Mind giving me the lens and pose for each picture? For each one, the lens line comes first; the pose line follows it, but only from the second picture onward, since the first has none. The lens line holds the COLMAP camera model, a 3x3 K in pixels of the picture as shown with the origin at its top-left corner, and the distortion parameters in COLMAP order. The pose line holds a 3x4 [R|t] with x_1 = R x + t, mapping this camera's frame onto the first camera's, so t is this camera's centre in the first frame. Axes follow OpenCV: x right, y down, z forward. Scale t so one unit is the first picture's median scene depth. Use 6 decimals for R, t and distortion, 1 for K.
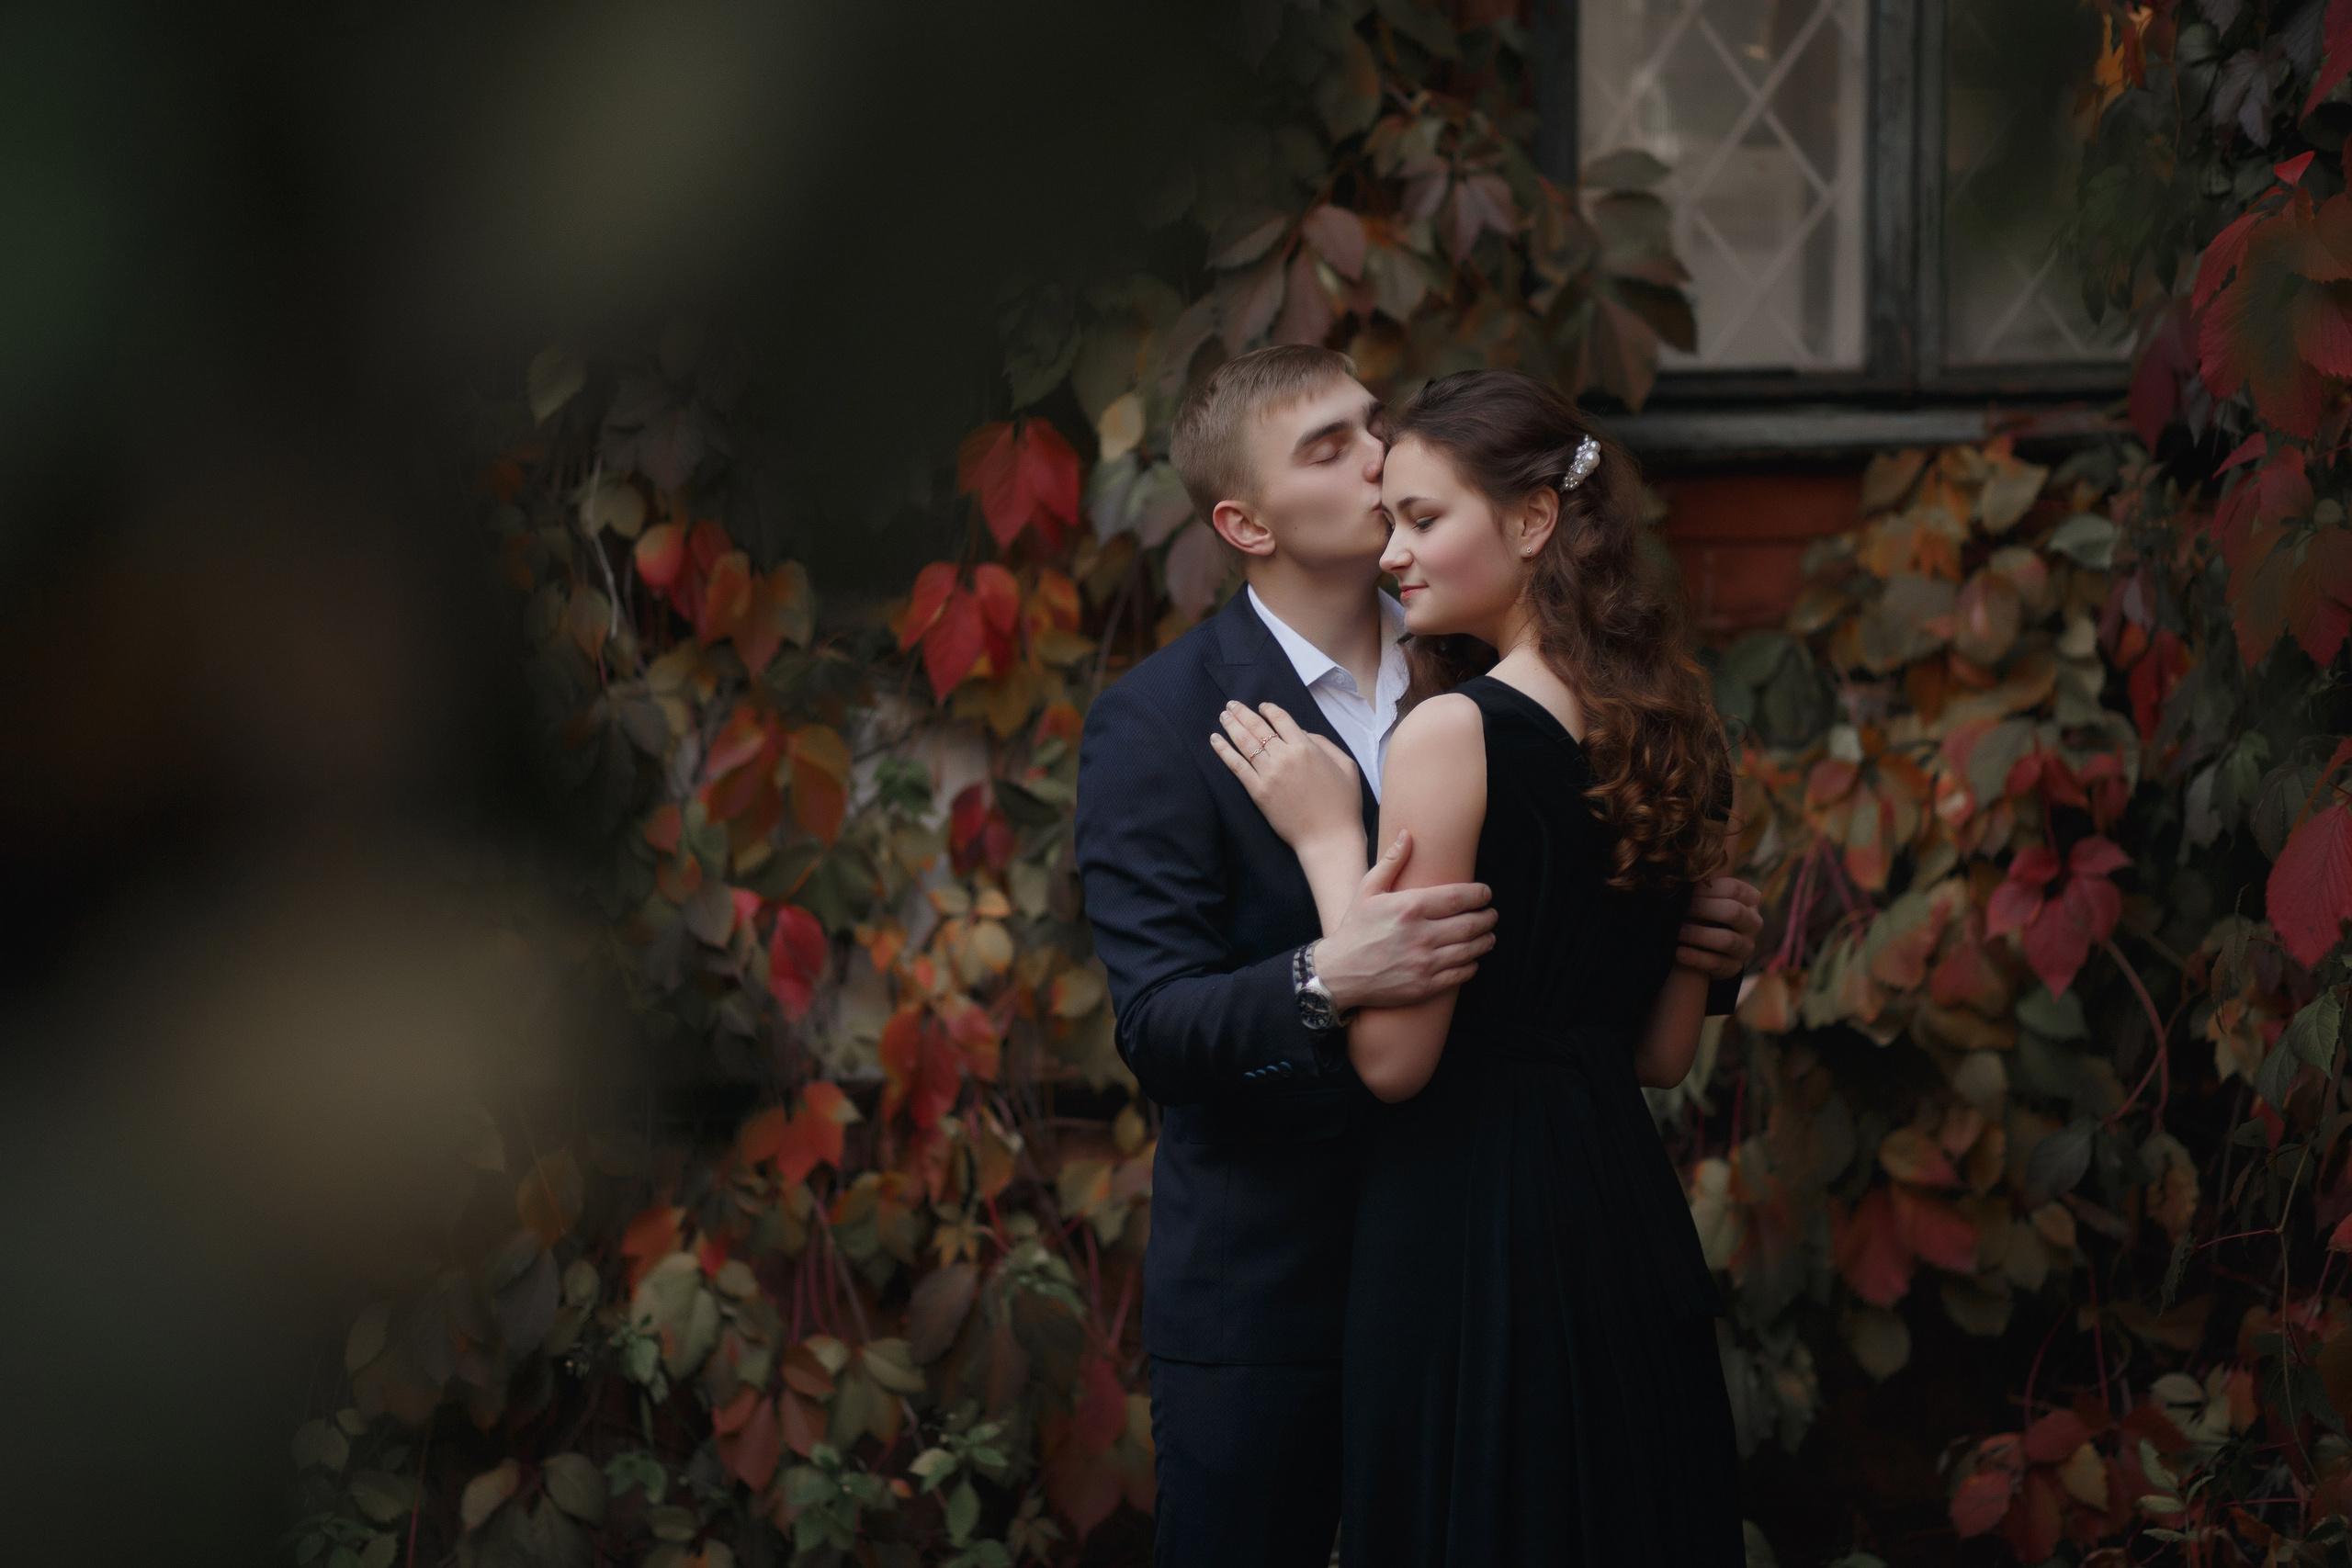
lens RADIAL K [[5712.4, 0, 1176.0], [0, 5712.4, 784.0], [0, 0, 1]] dist [0.955093, -0.063309]
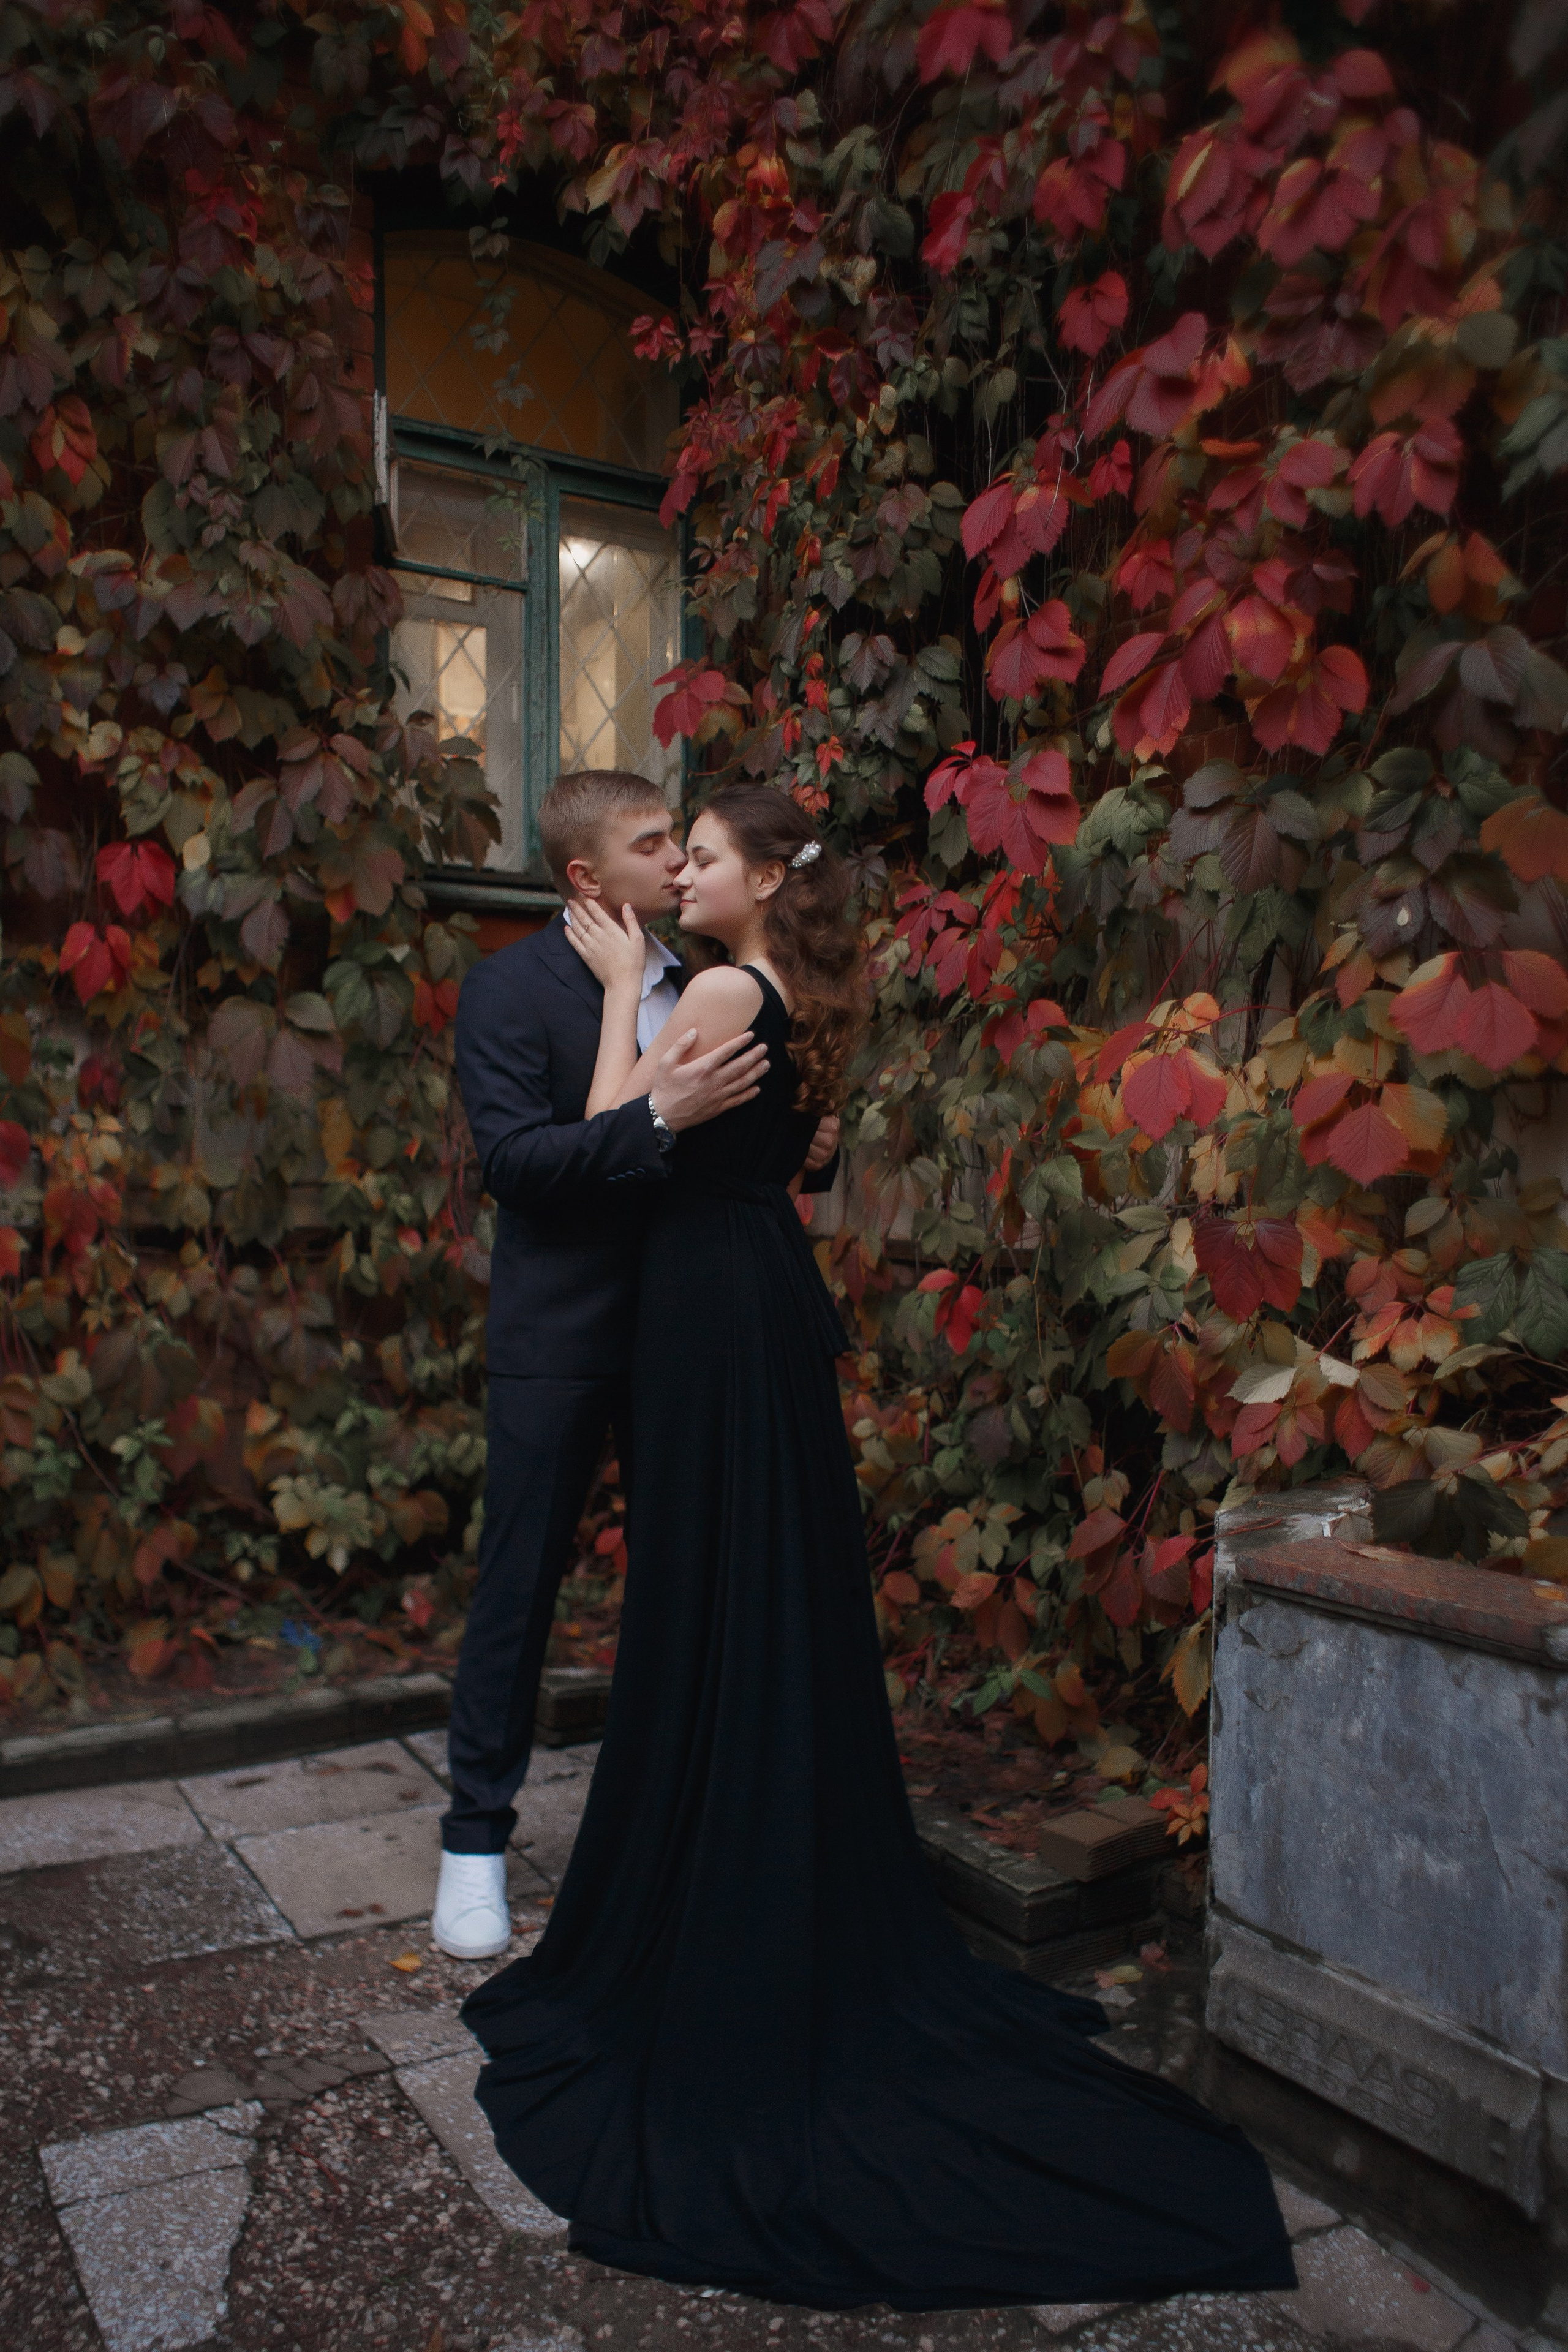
lens RADIAL K [[1877.4, 0, 782.8], [0, 1877.4, 1234.5], [0, 0, 1]] dist [-0.016460, 0.147821]
pose [[0.847634, -0.012418, 0.530436, -0.162487], [-0.022953, 0.997932, 0.060043, 0.015447], [-0.530084, -0.063070, 0.845596, 0.408680]]
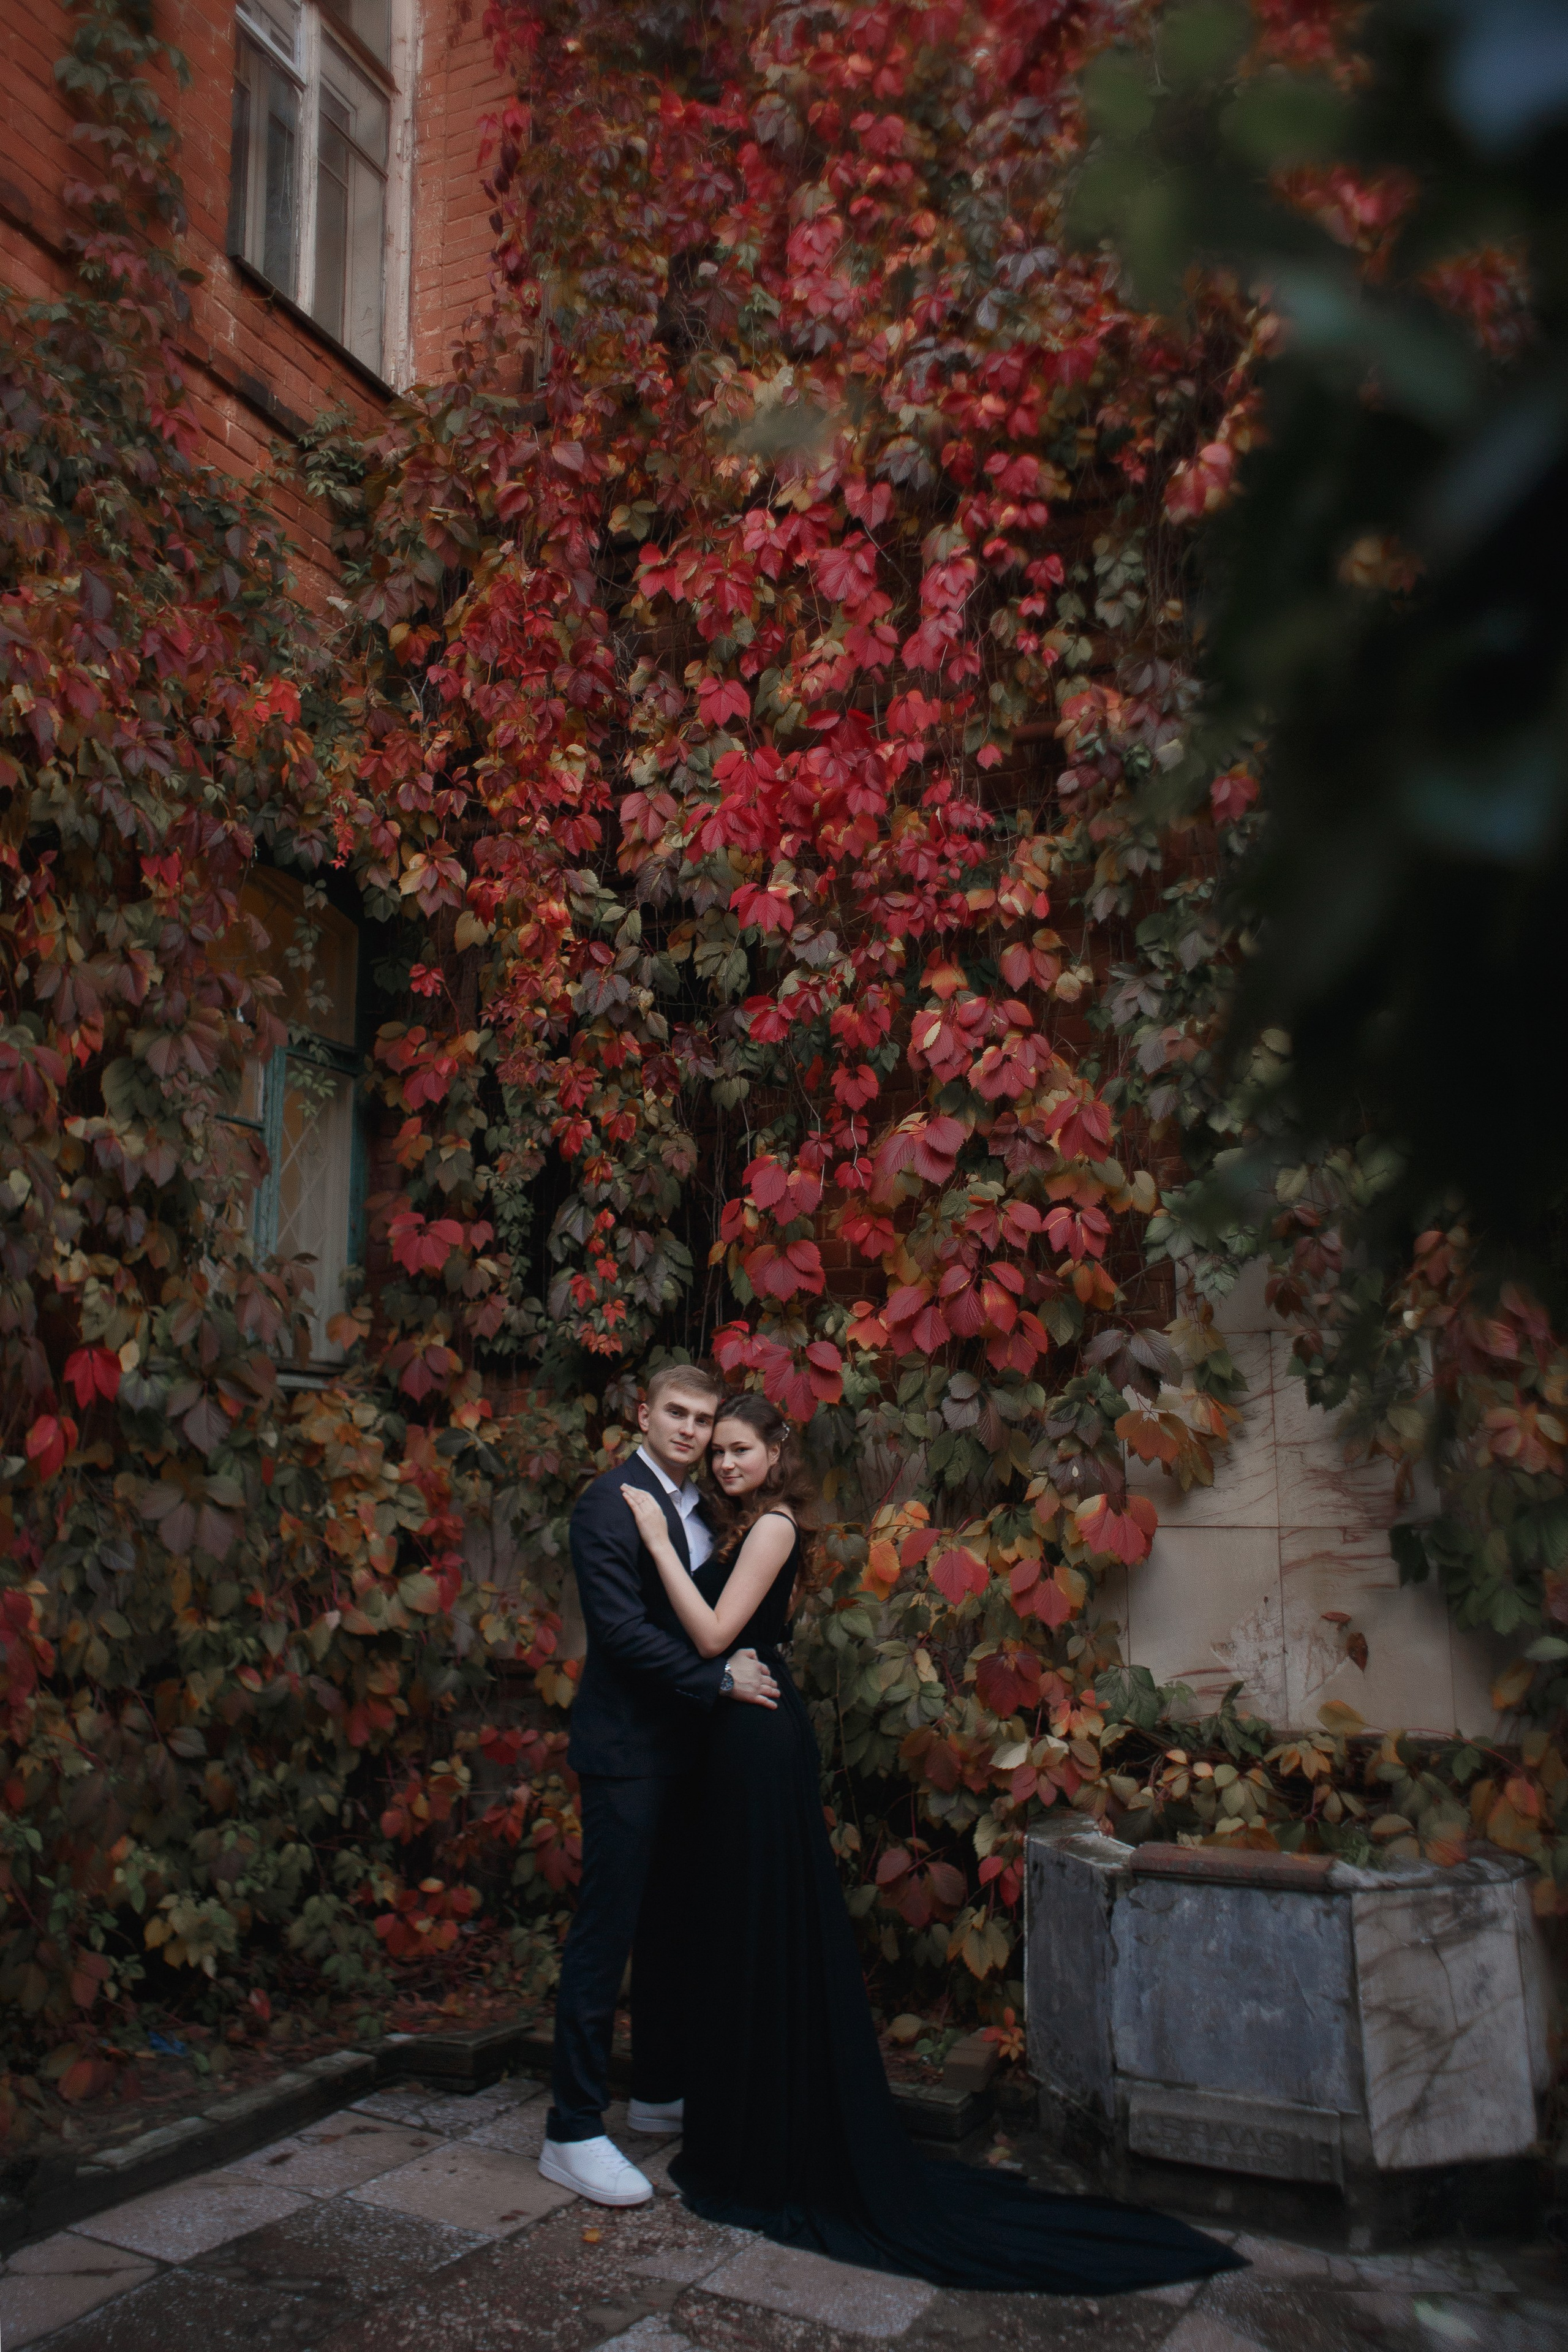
lens RADIAL K [[1889.5, 0, 784.0], [0, 1889.5, 1176.0], [0, 0, 1]] dist [-0.015435, 0.153304]
pose [[0.436948, 0.167614, 0.883732, -0.531806], [-0.032986, 0.984810, -0.170475, -0.016446], [-0.898882, 0.045338, 0.435839, 0.467919]]
